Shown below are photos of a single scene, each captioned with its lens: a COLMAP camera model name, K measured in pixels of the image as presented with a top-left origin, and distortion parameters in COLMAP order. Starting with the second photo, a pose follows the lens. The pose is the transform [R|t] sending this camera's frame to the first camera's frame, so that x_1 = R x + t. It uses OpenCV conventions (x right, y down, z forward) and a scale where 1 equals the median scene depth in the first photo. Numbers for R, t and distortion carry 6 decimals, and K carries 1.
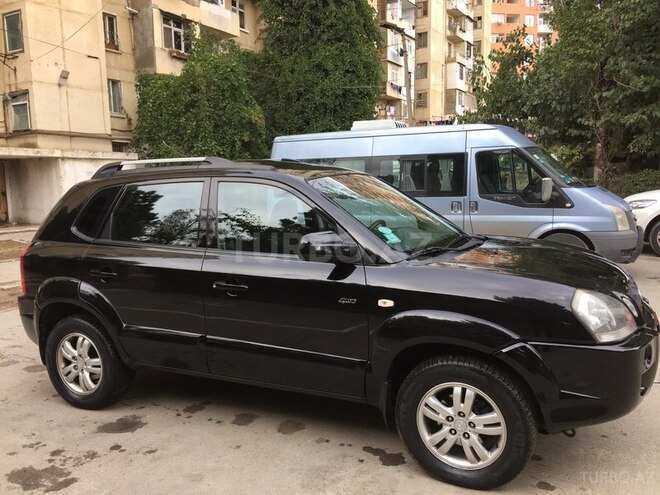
lens RADIAL K [[548.9, 0, 332.5], [0, 548.9, 253.8], [0, 0, 1]] dist [0.073252, -0.101121]
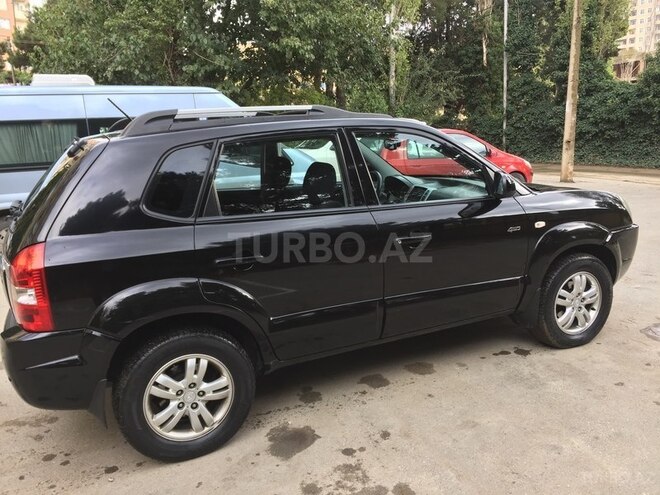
lens RADIAL K [[561.8, 0, 327.3], [0, 561.8, 244.5], [0, 0, 1]] dist [0.082856, -0.108163]
pose [[0.628012, -0.155580, 0.762493, -0.349226], [0.137832, 0.986559, 0.087776, -0.012926], [-0.765900, 0.049972, 0.641015, 0.160244]]
